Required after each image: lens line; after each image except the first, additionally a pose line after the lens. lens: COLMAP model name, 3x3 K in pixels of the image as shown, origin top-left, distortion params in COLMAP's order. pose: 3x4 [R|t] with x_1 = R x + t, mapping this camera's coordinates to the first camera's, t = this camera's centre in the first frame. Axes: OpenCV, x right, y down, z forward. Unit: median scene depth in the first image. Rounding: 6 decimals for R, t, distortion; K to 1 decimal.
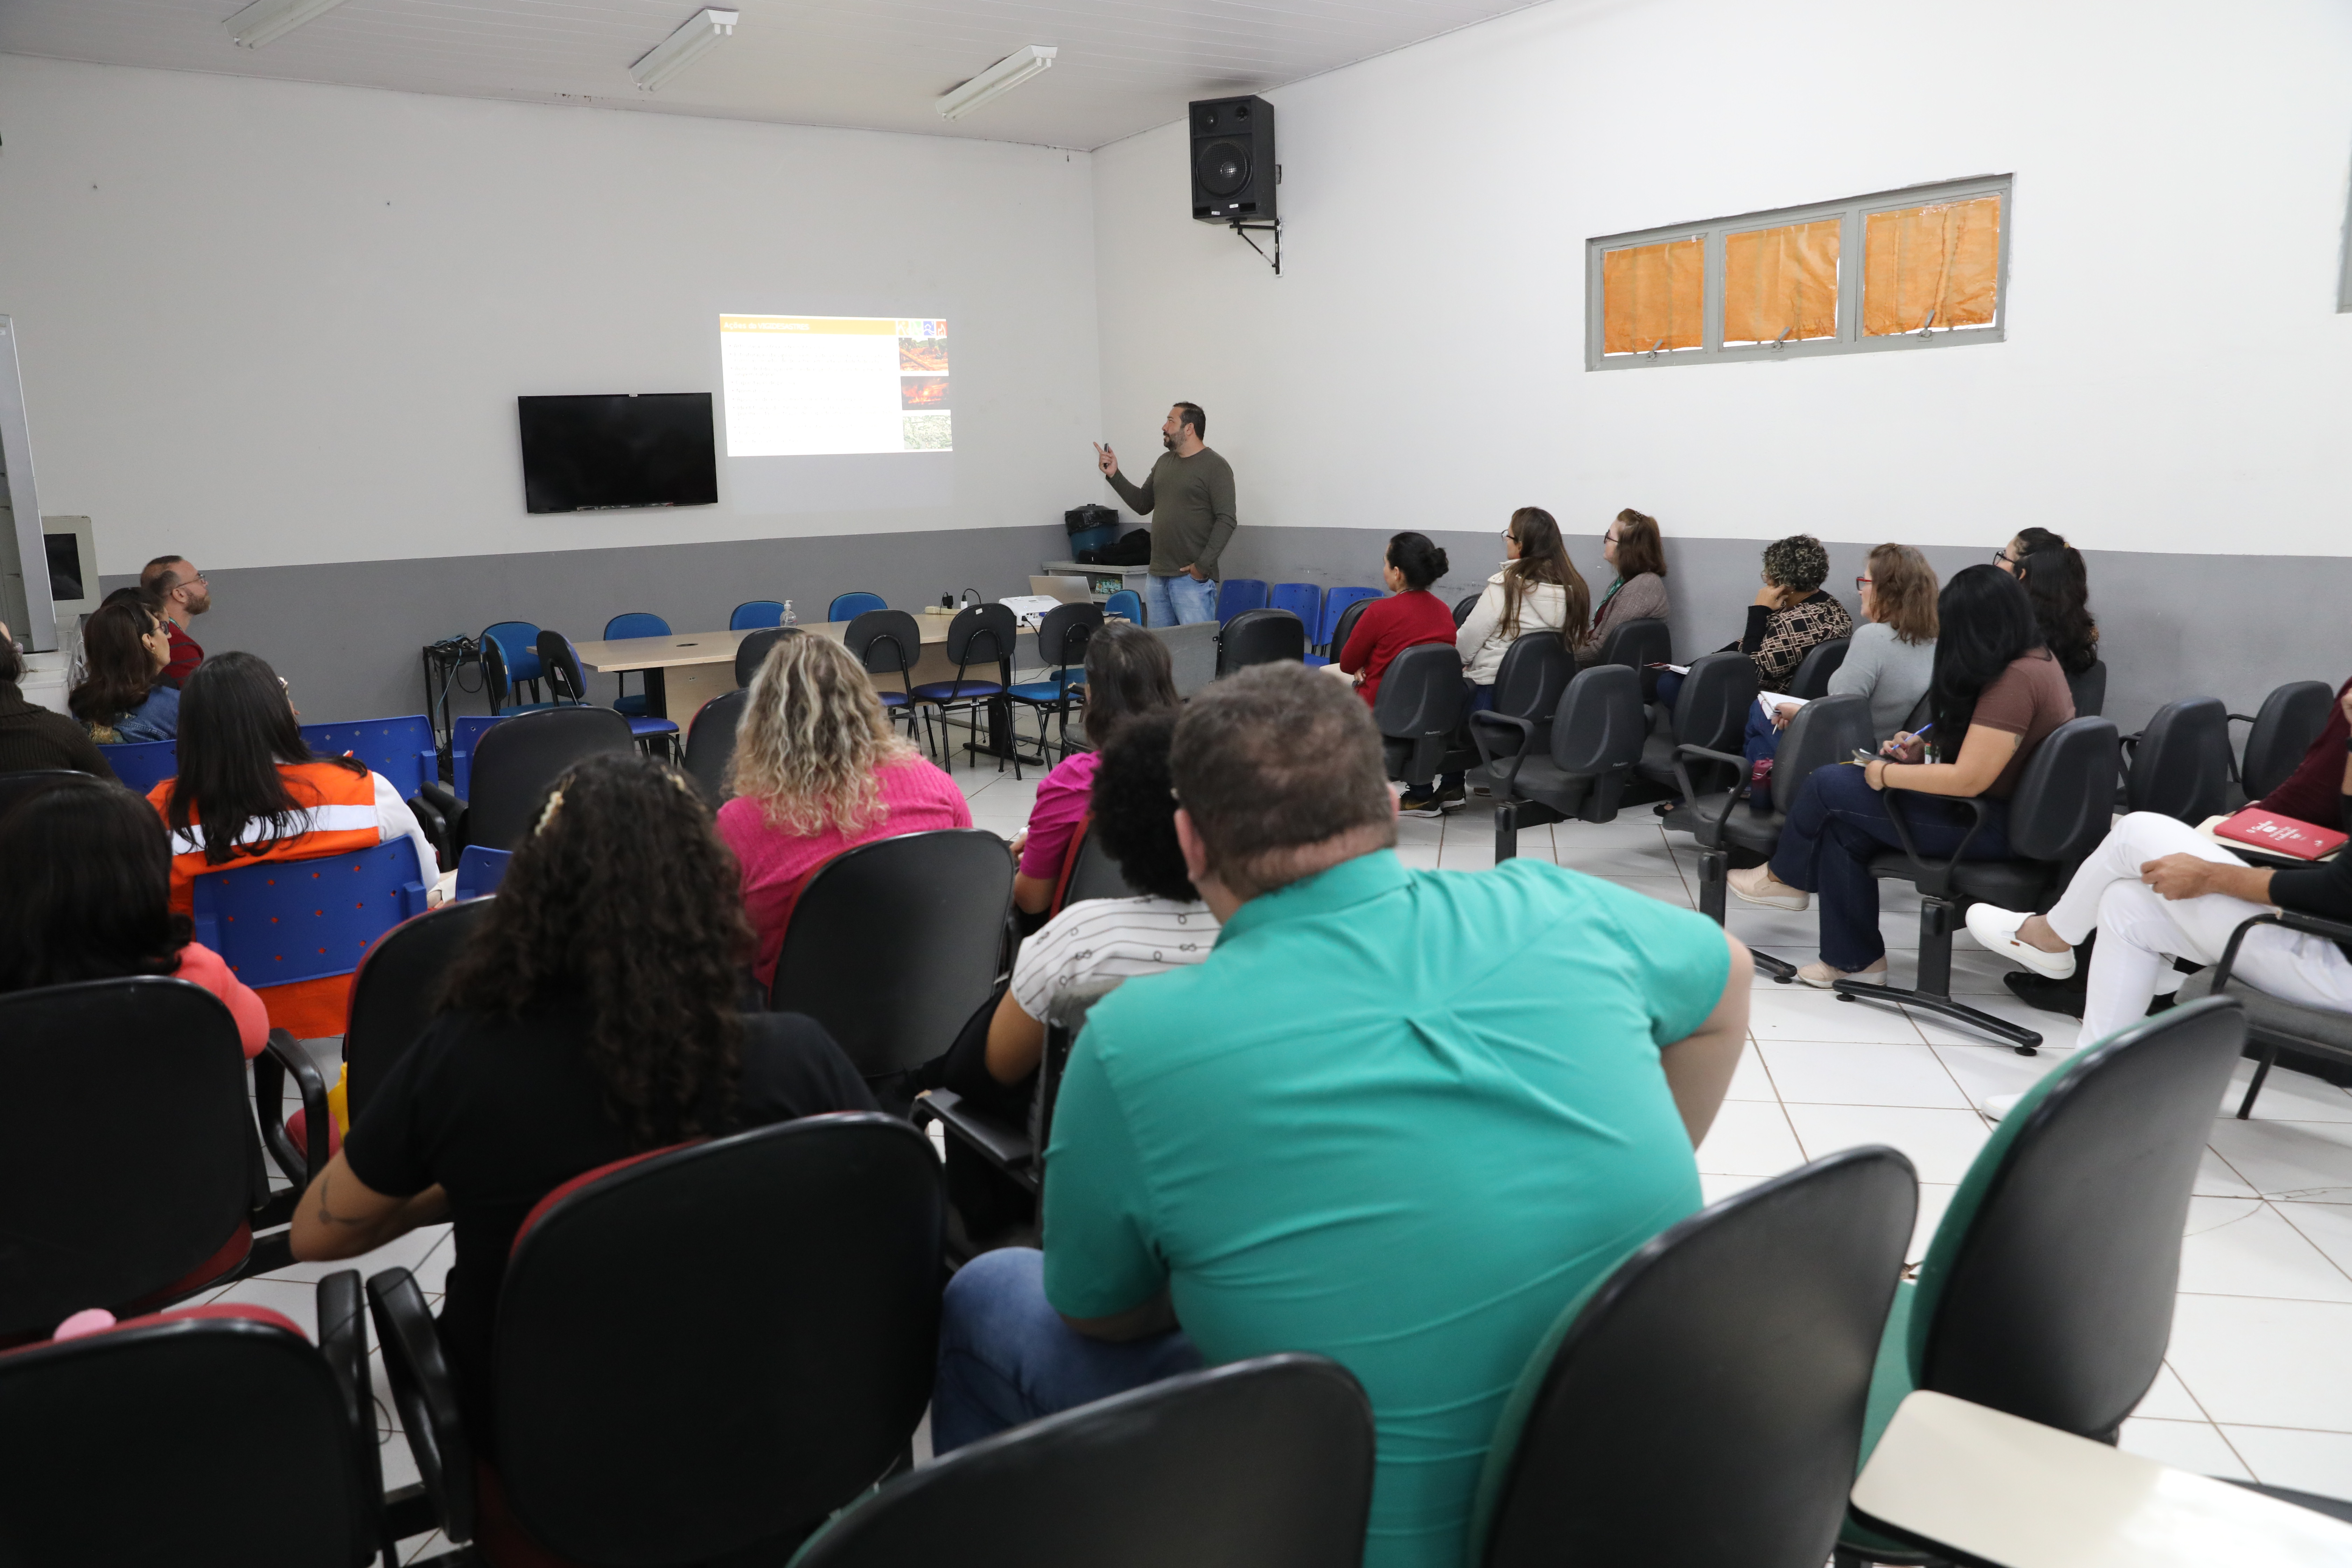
lens RADIAL K [[1660.2, 0, 1176.0], [0, 1660.2, 784.0], [0, 0, 1]] dist [-0.013599, 0.000306]
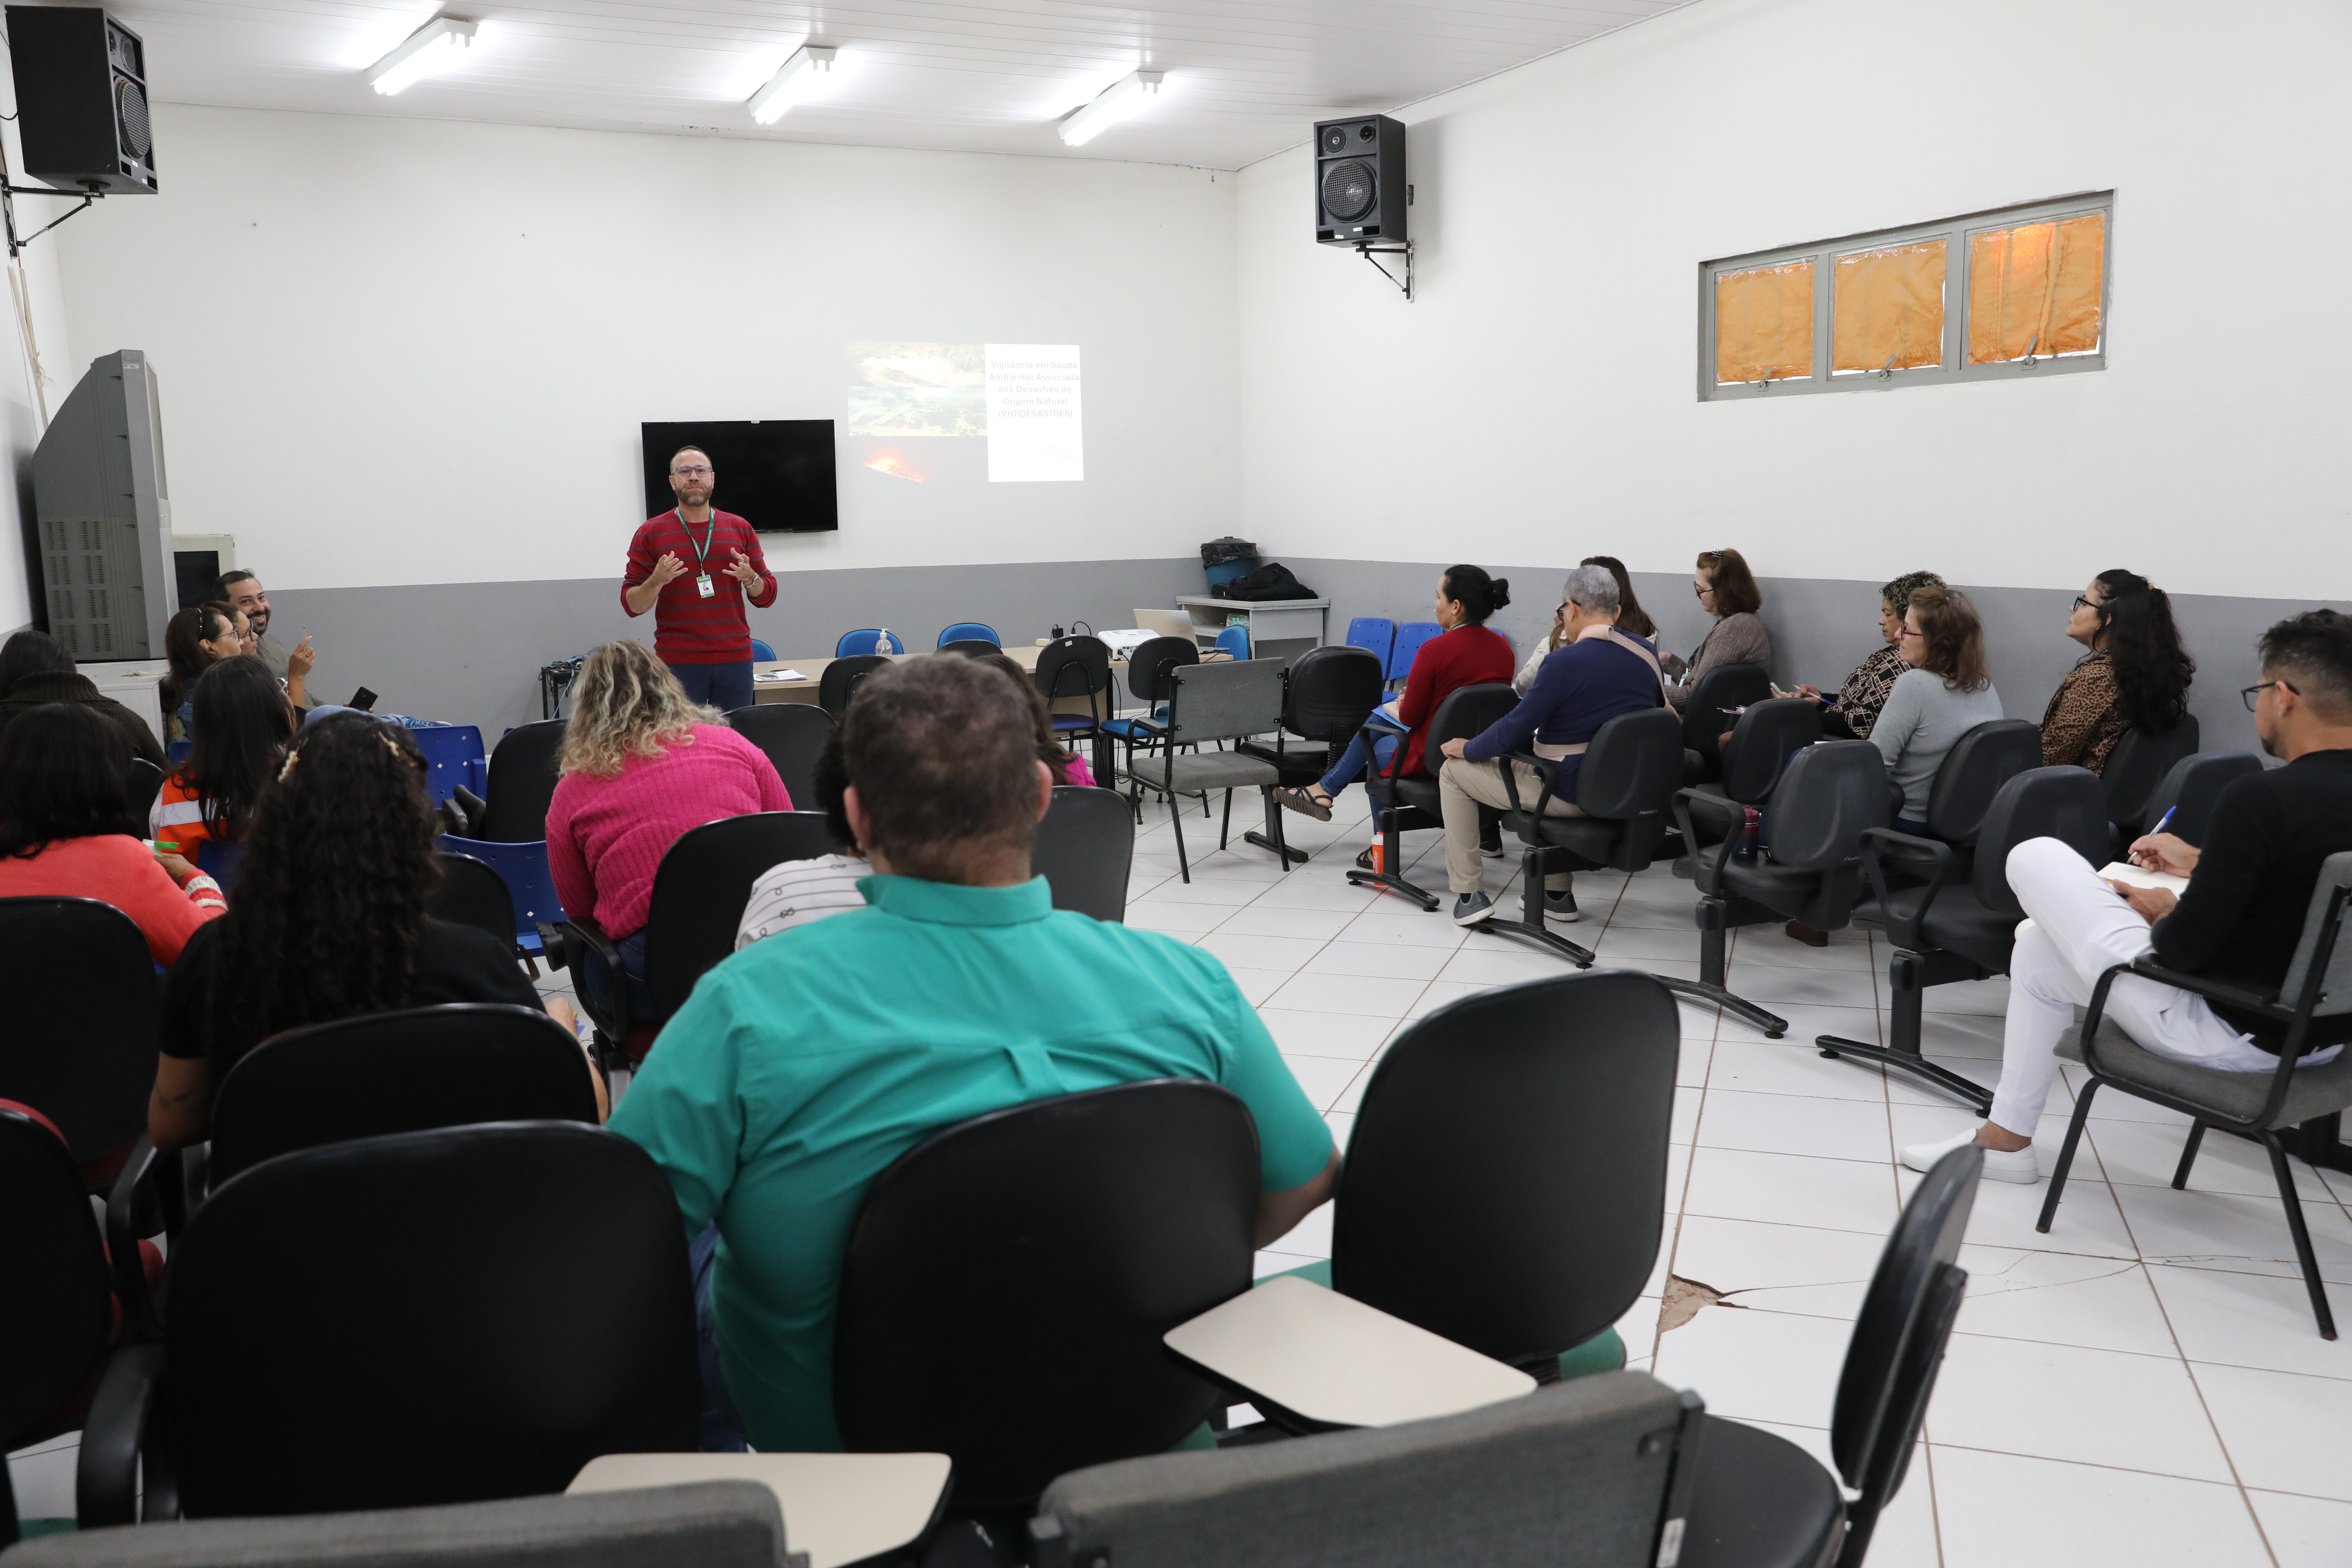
lens RADIAL K [[1805.8, 0, 1176.0], [0, 1805.8, 784.0], [0, 0, 1]] dist [-0.029338, 0.064146]
pose [[0.991238, 0.028875, -0.128895, 0.111813], [-0.033033, 0.998997, -0.030233, 0.011863], [0.127893, 0.034226, 0.991197, -0.057212]]
